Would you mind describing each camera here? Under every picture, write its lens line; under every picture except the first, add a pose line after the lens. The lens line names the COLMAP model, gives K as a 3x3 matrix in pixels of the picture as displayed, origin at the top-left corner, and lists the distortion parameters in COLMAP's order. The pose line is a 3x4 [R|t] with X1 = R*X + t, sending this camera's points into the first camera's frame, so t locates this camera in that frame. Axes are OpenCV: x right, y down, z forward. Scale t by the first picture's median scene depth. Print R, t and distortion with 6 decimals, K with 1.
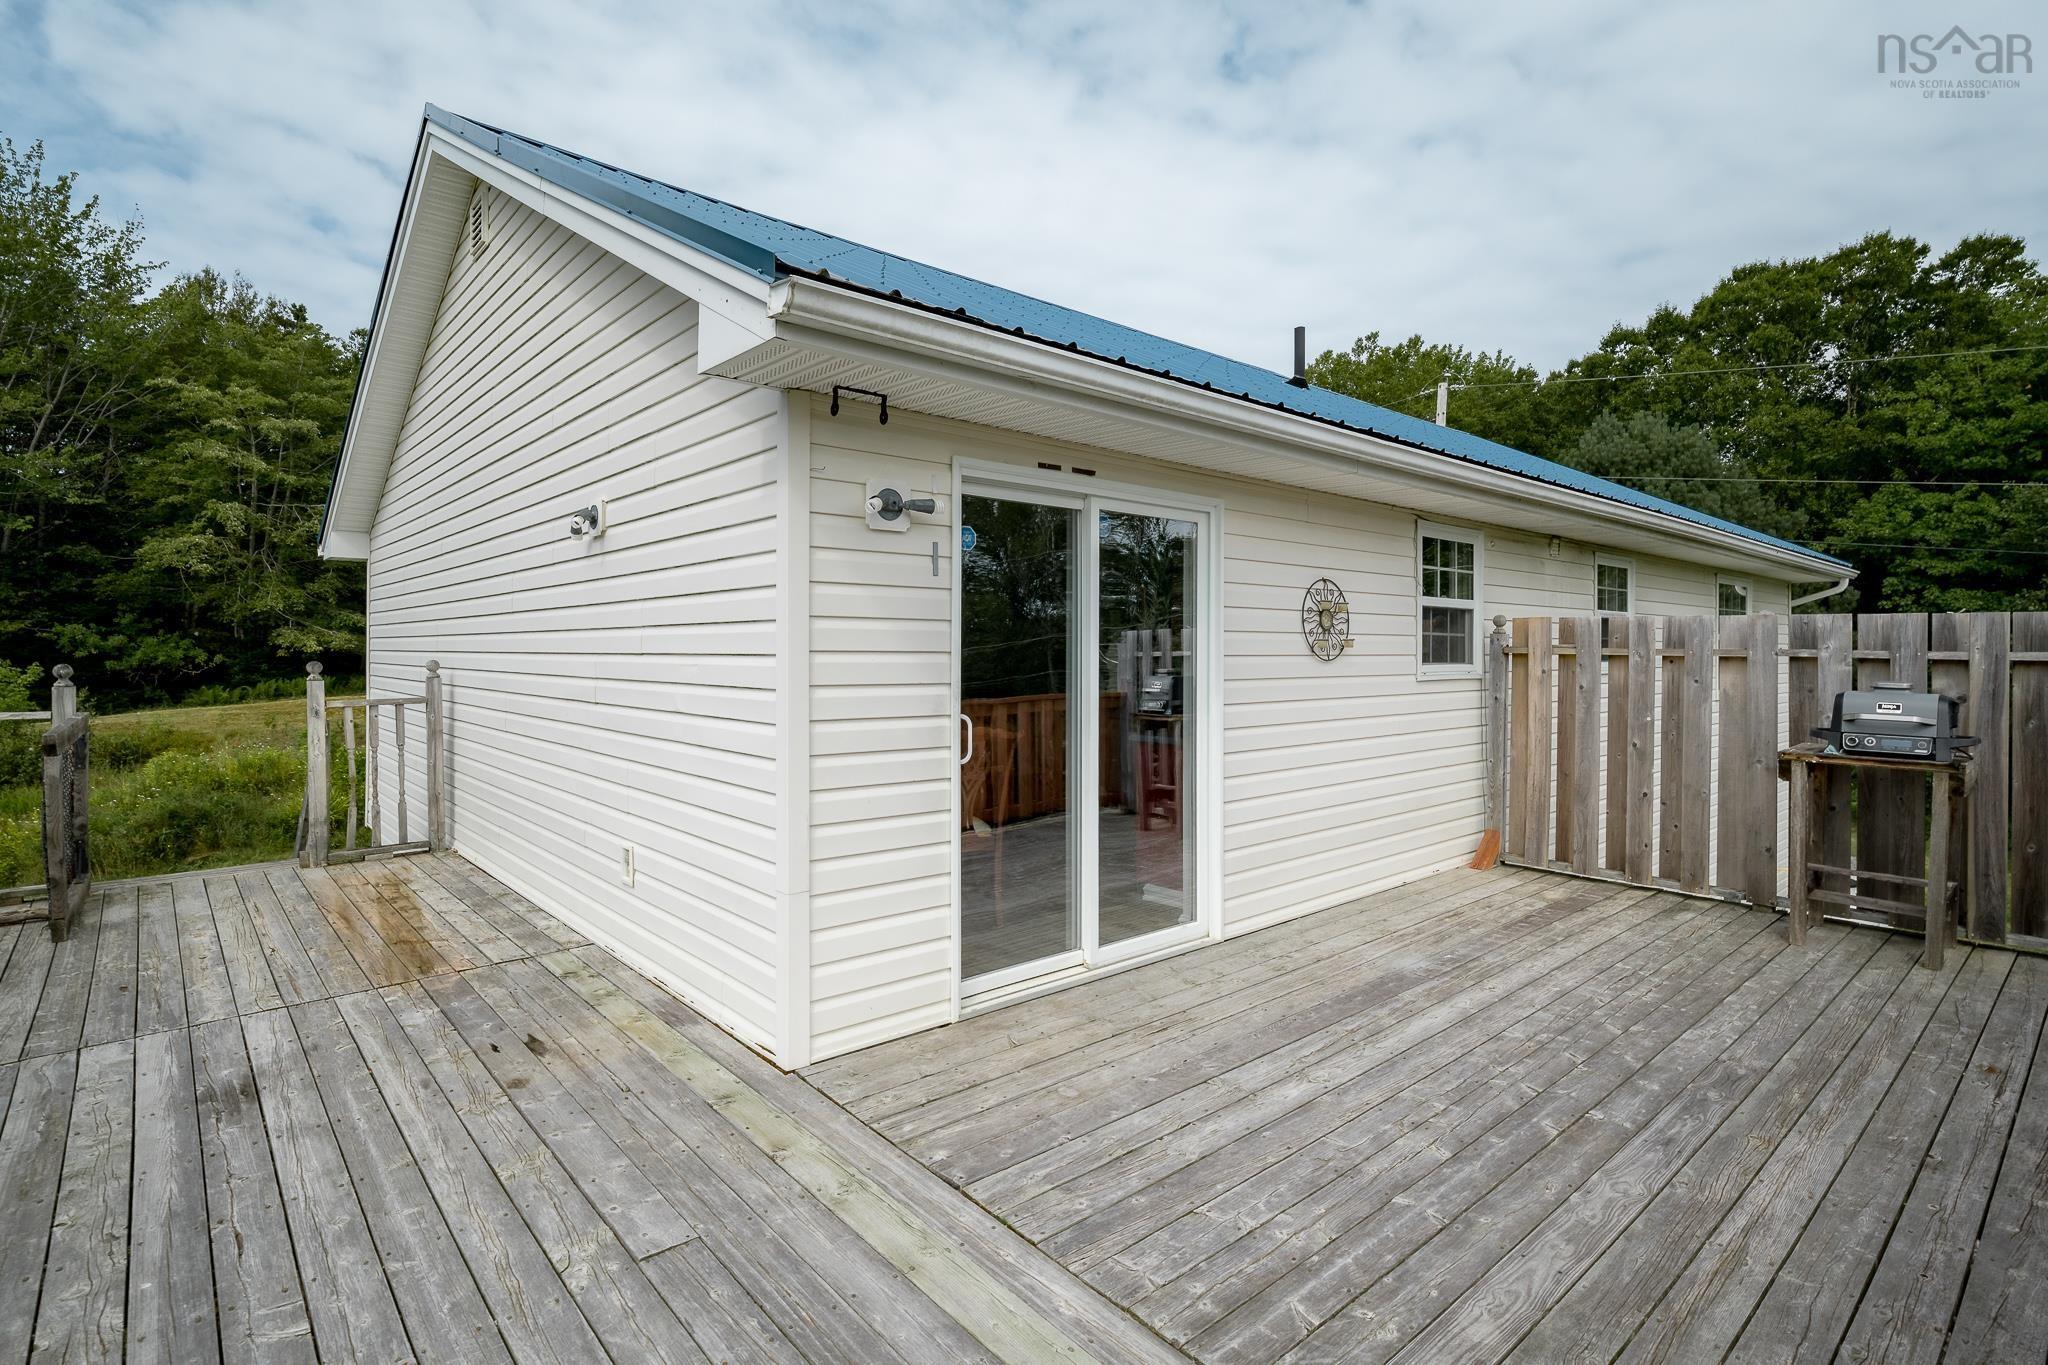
lens RADIAL K [[1006.9, 0, 1018.9], [0, 1006.9, 659.7], [0, 0, 1]] dist [-0.001180, -0.000094]
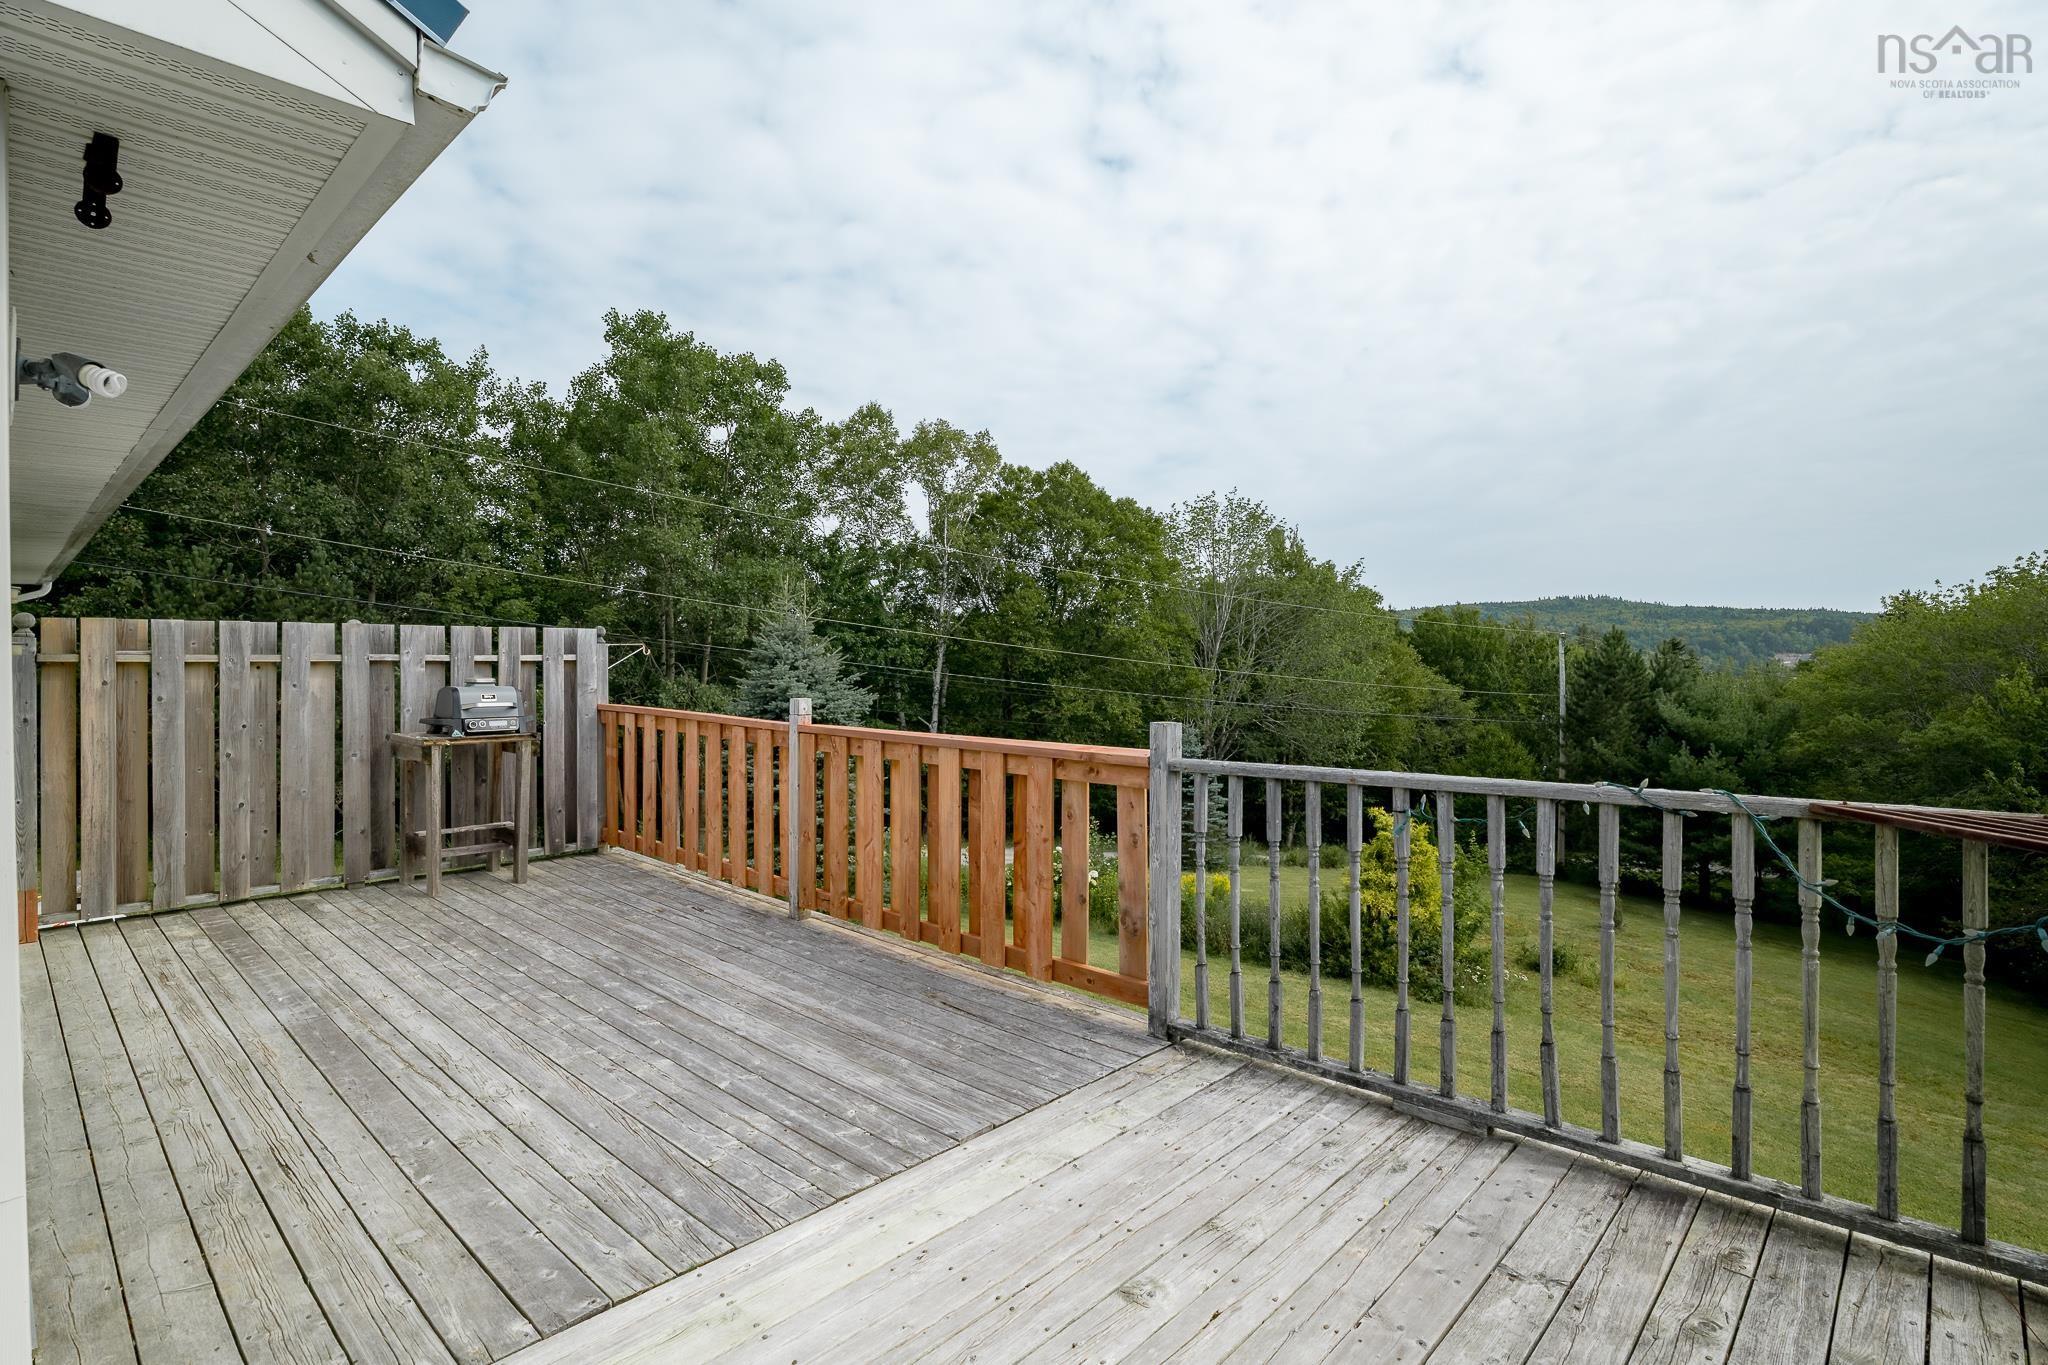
lens RADIAL K [[982.2, 0, 1049.3], [0, 982.2, 648.5], [0, 0, 1]] dist [0.001074, 0.000005]
pose [[-0.111422, -0.002475, 0.993770, -0.706855], [0.016272, 0.999858, 0.004315, -0.014495], [-0.993640, 0.016651, -0.111366, 0.555466]]
